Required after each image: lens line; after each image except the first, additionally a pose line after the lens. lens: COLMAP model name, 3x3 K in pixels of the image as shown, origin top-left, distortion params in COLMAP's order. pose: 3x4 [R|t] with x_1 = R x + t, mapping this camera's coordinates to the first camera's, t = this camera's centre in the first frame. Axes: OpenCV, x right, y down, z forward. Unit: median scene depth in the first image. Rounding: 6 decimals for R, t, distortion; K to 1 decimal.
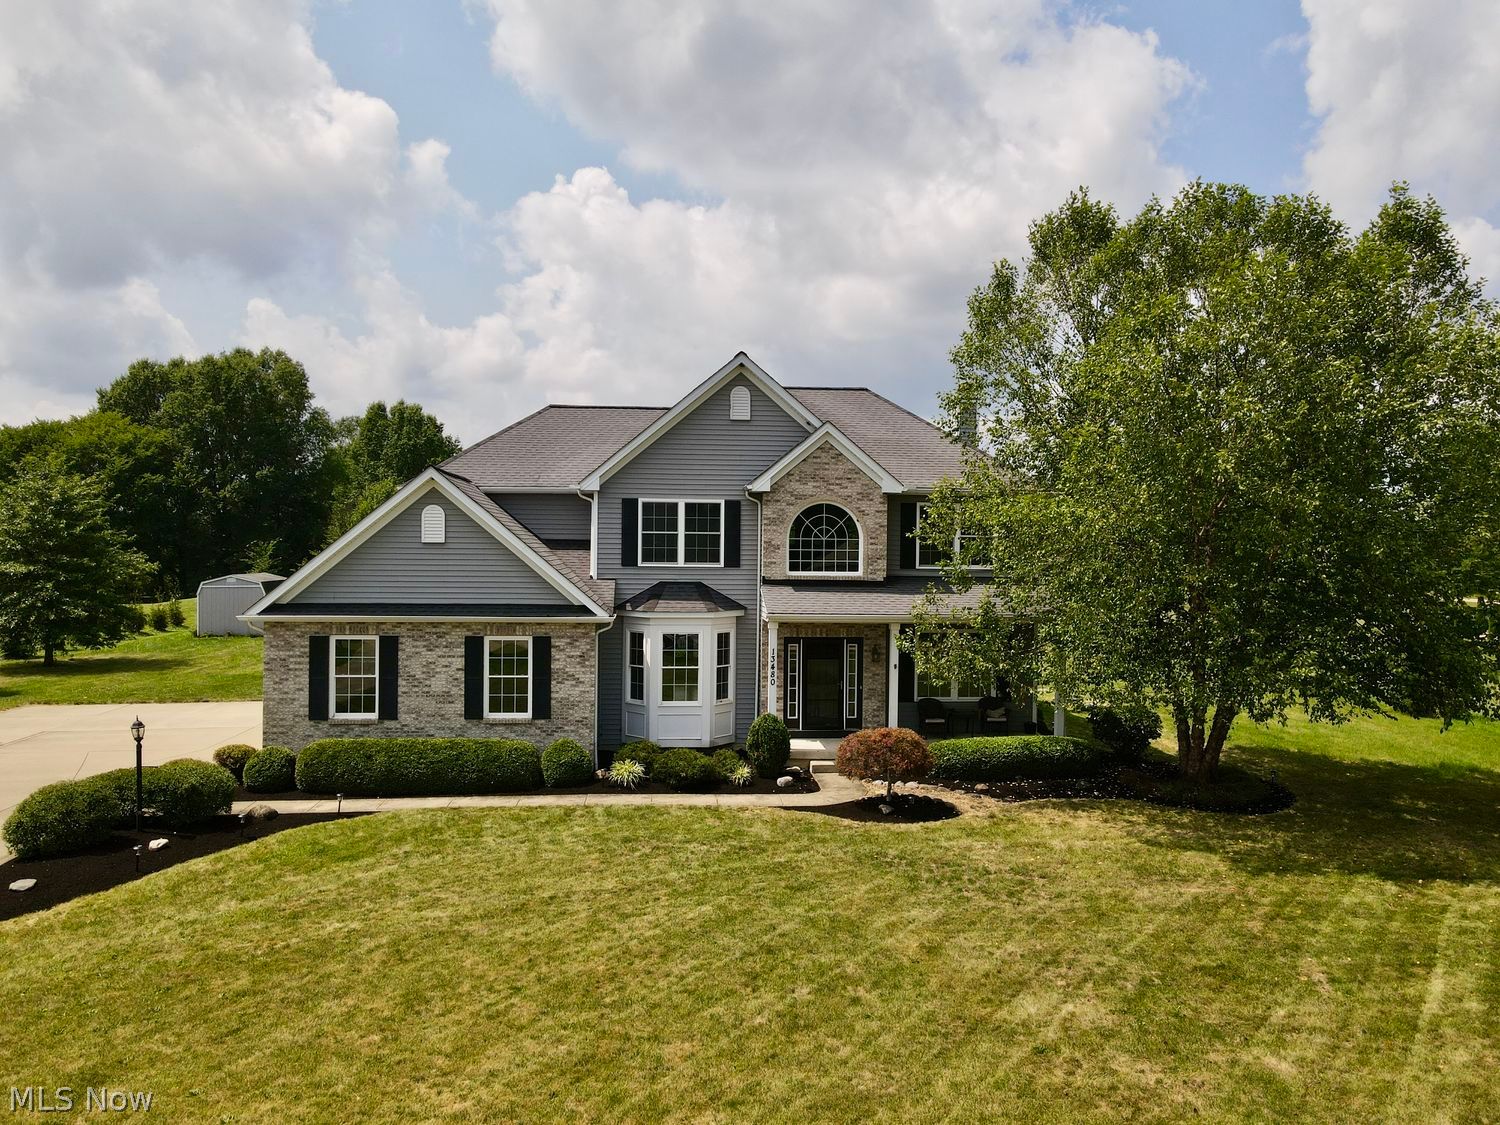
lens RADIAL K [[1100.4, 0, 753.9], [0, 1100.4, 561.8], [0, 0, 1]] dist [0.004415, 0.013725]
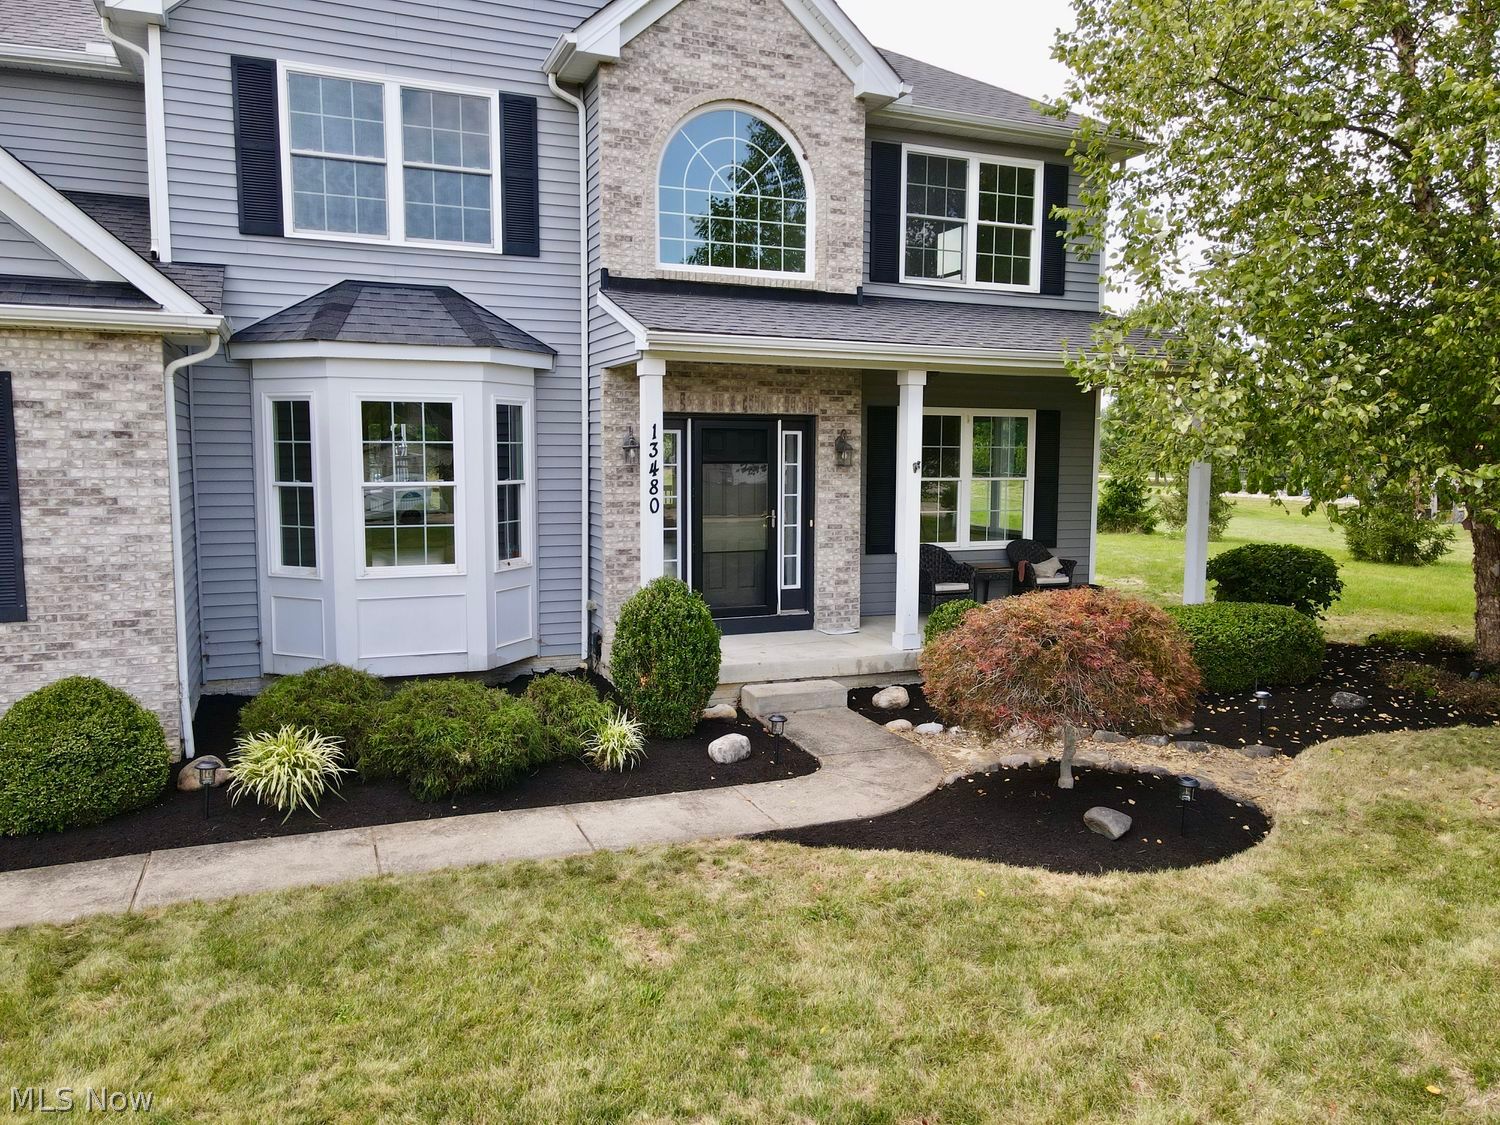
lens RADIAL K [[1081.5, 0, 756.9], [0, 1081.5, 565.5], [0, 0, 1]] dist [-0.000591, 0.005431]
pose [[0.950790, -0.036890, 0.307633, -0.068898], [0.007991, 0.995476, 0.094675, 0.089189], [-0.309734, -0.087558, 0.946783, 0.574043]]
